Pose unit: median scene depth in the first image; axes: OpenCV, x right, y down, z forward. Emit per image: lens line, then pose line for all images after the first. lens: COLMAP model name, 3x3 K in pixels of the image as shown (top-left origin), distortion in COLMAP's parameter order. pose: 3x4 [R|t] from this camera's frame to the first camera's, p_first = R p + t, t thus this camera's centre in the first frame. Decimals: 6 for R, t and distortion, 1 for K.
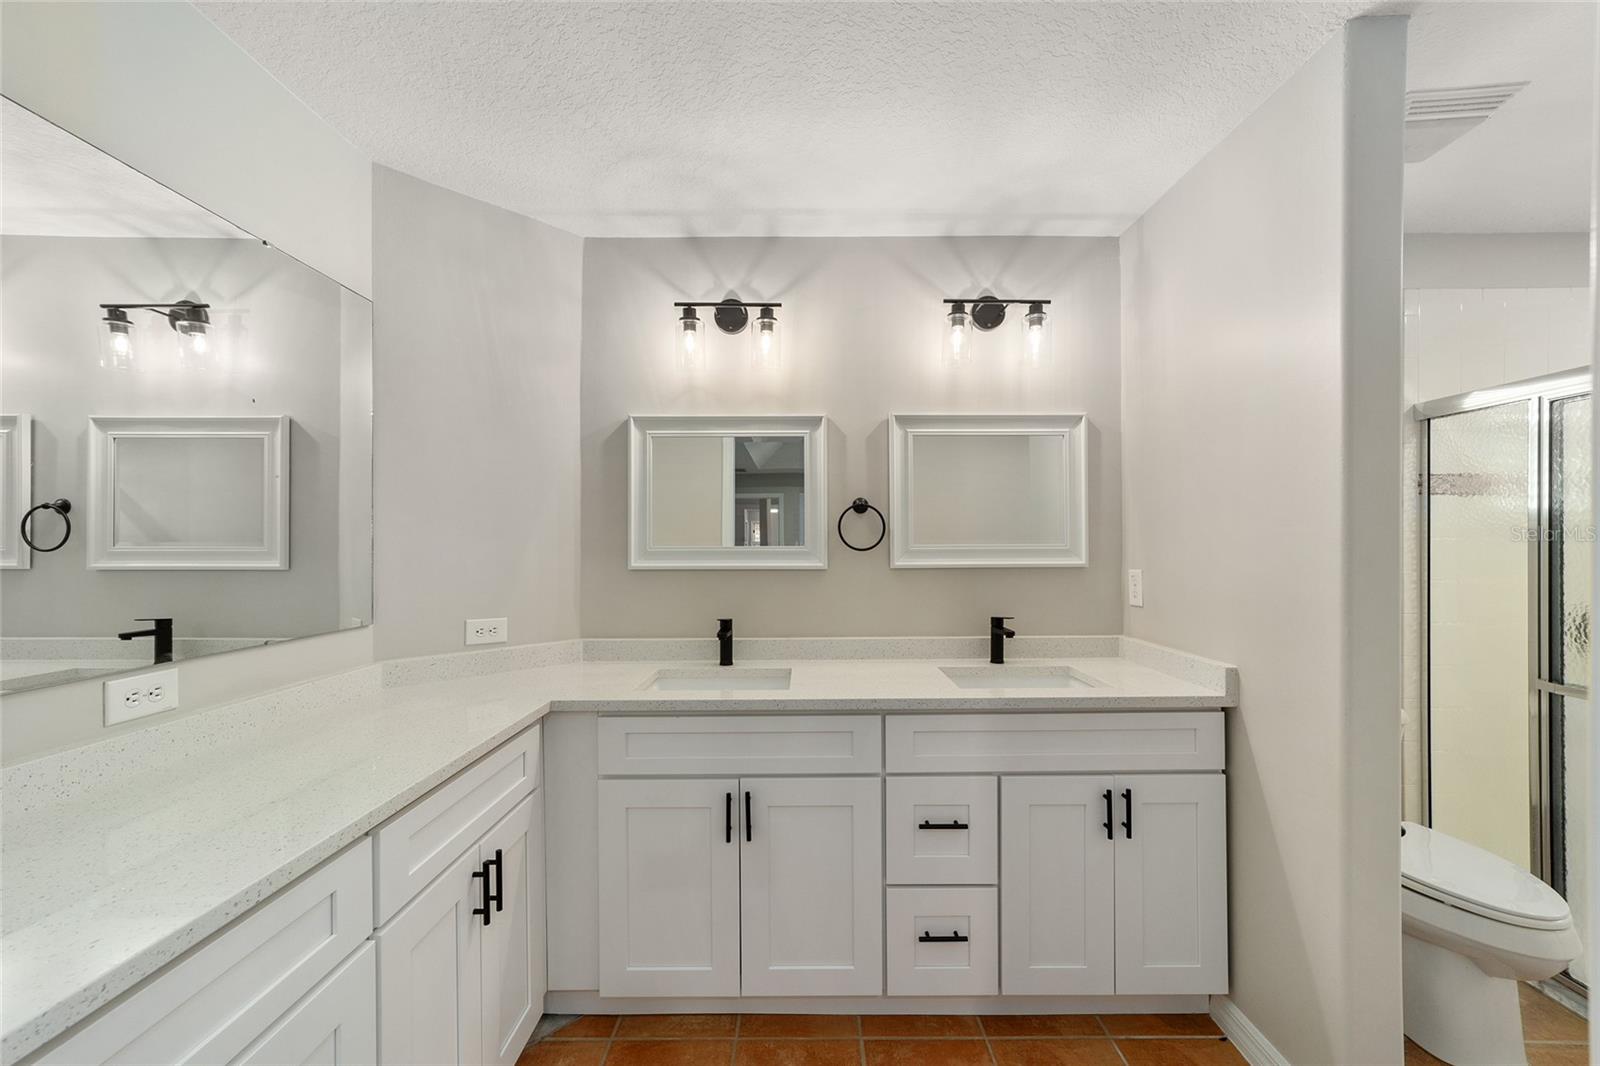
lens RADIAL K [[611.7, 0, 798.5], [0, 611.7, 542.1], [0, 0, 1]] dist [0.000237, 0.001980]
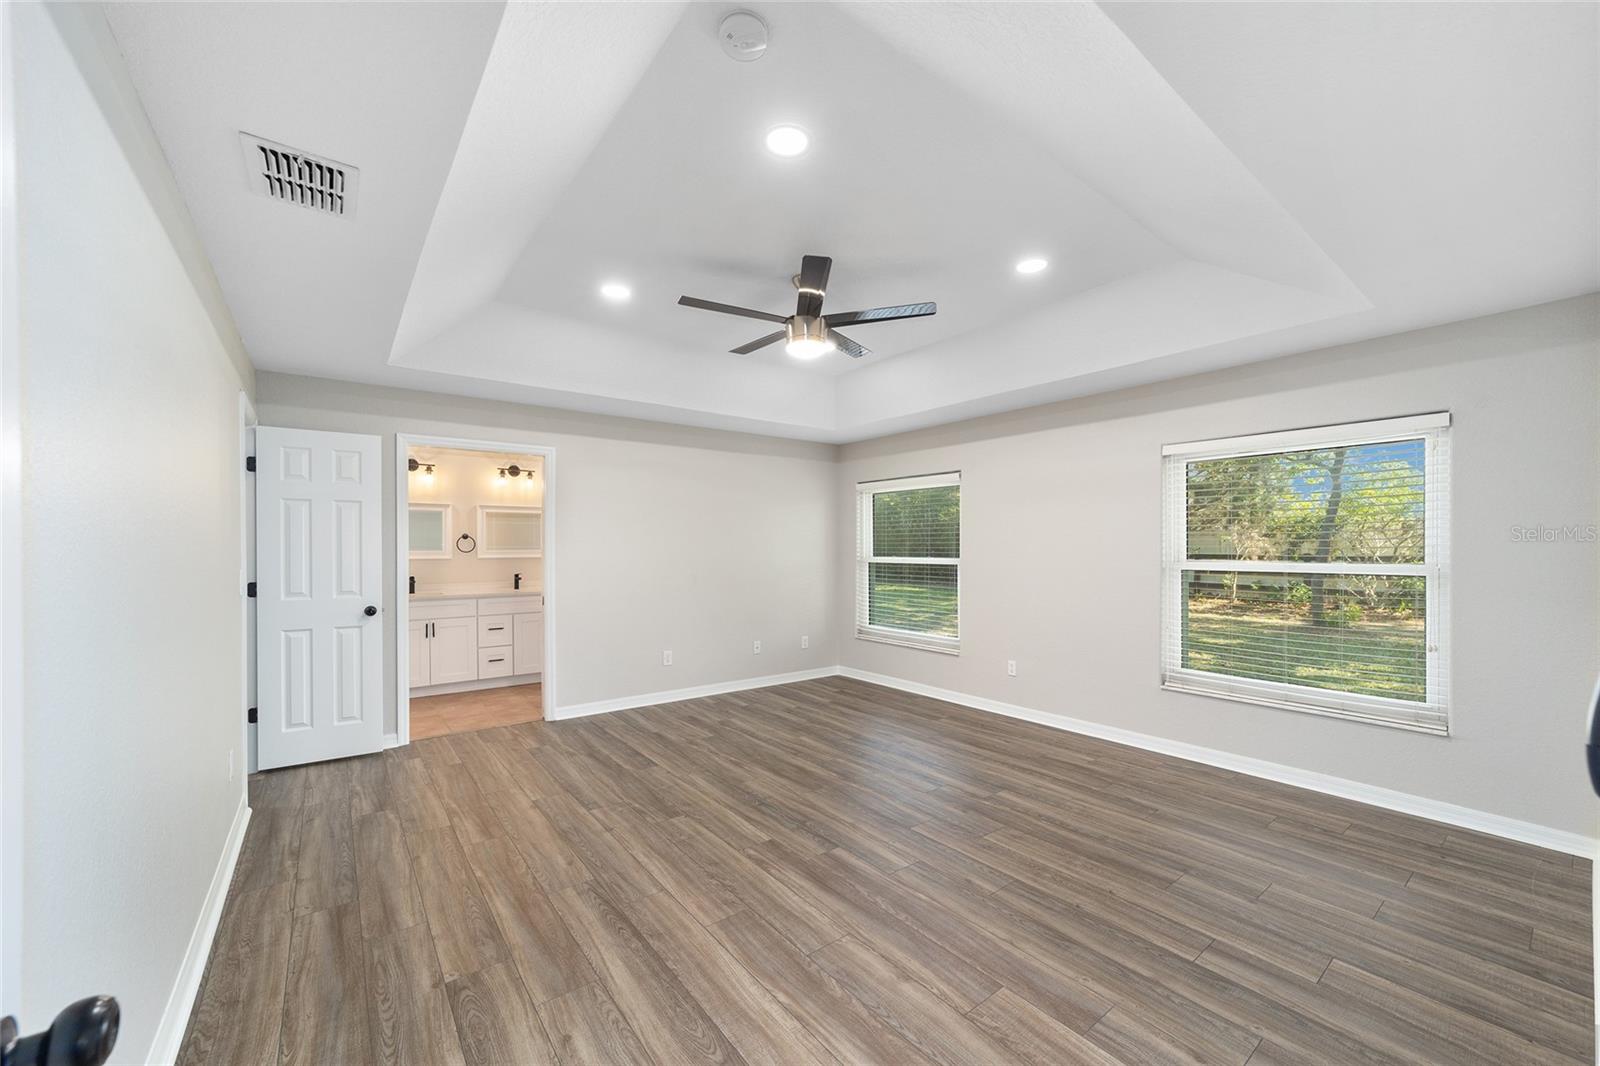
lens RADIAL K [[611.7, 0, 799.4], [0, 611.7, 541.1], [0, 0, 1]] dist [0.000237, 0.001980]
pose [[0.784821, 0.001221, 0.619721, -0.457540], [0.002790, 0.999981, -0.005503, -0.018753], [-0.619716, 0.006048, 0.784803, -2.264287]]
